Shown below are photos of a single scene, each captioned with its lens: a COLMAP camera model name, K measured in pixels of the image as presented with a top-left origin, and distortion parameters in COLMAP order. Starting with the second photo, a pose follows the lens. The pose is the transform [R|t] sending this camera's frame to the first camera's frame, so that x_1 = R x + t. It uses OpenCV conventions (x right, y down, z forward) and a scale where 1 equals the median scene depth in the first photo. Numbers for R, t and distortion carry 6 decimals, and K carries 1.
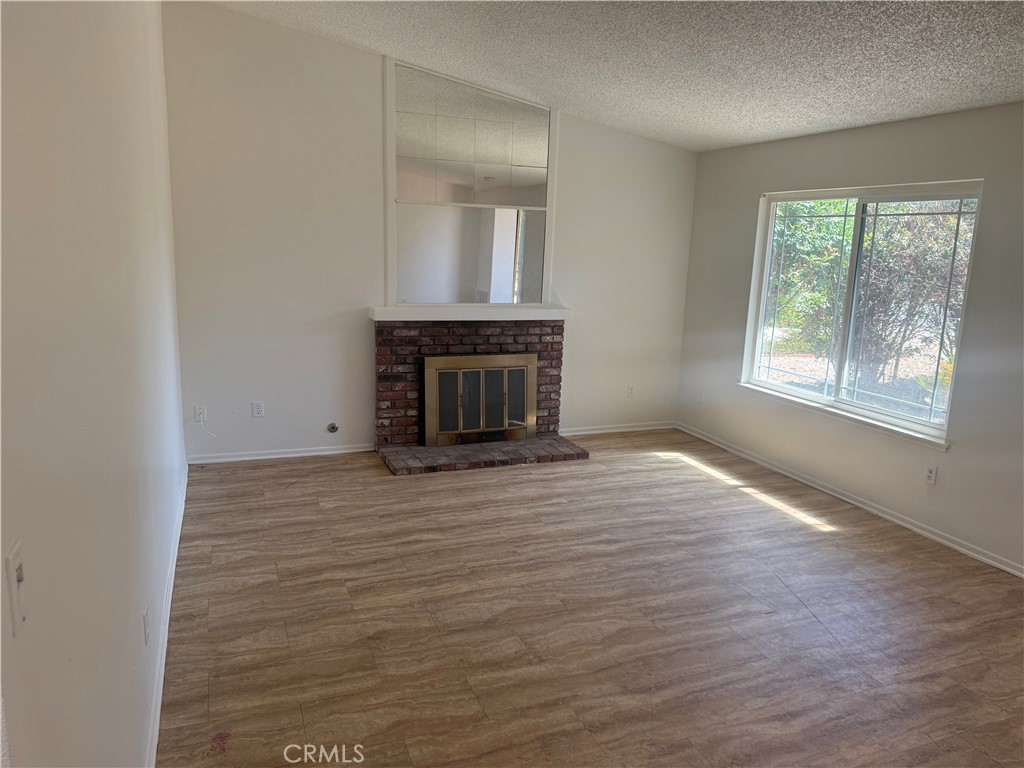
lens RADIAL K [[717.8, 0, 510.7], [0, 717.8, 370.5], [0, 0, 1]] dist [0.109213, -0.157269]
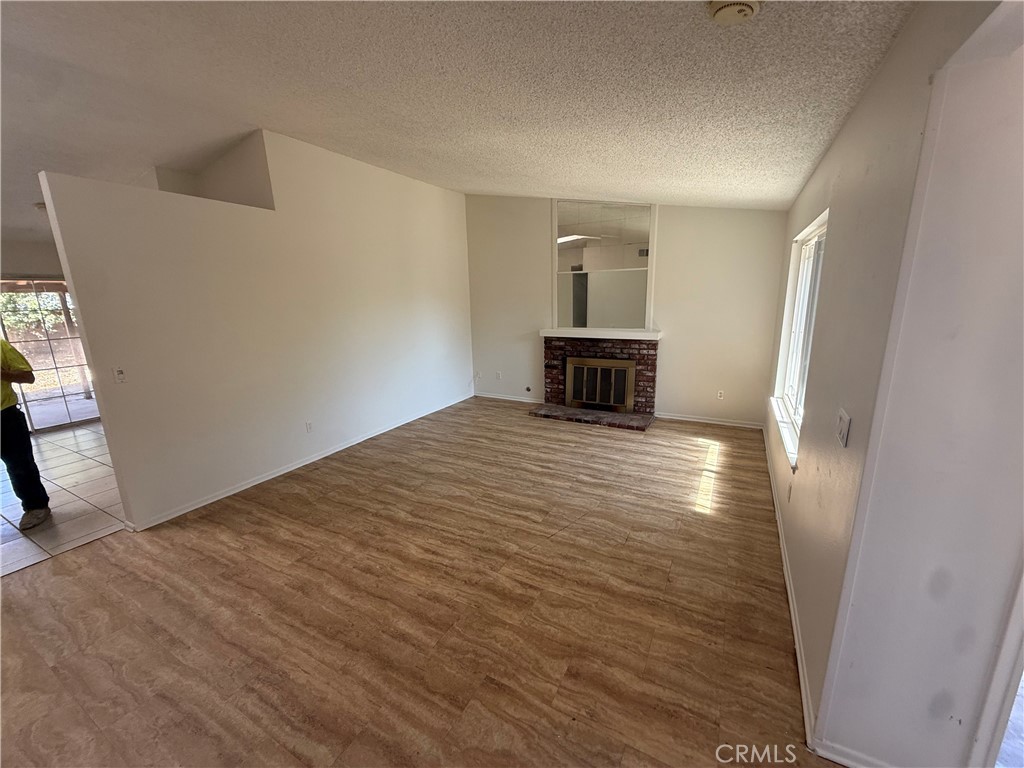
lens RADIAL K [[408.4, 0, 512.0], [0, 408.4, 384.0], [0, 0, 1]] dist [0.001202, 0.000294]
pose [[0.635900, 0.118361, -0.762642, 0.593668], [-0.090970, 0.992776, 0.078226, -0.019821], [0.766392, 0.019634, 0.642074, 0.235567]]
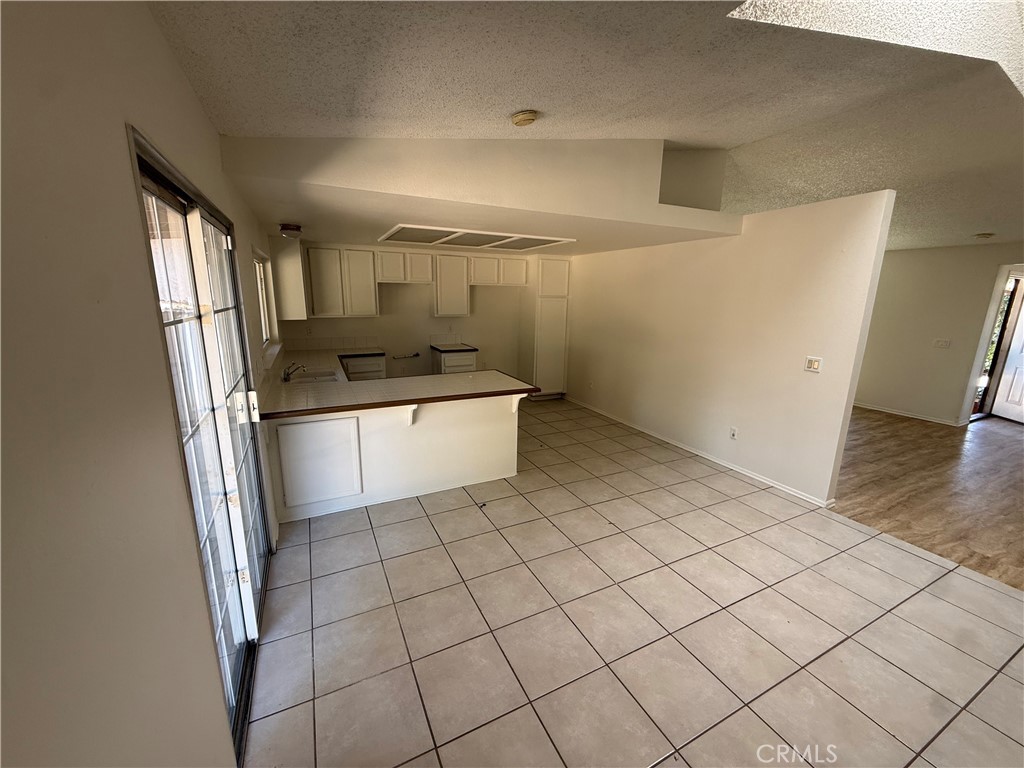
lens RADIAL K [[408.4, 0, 512.0], [0, 408.4, 384.0], [0, 0, 1]] dist [0.001202, 0.000294]
pose [[0.996712, -0.034708, 0.073221, -0.650970], [0.031769, 0.998657, 0.040932, 0.040386], [-0.074543, -0.038471, 0.996475, -0.373743]]
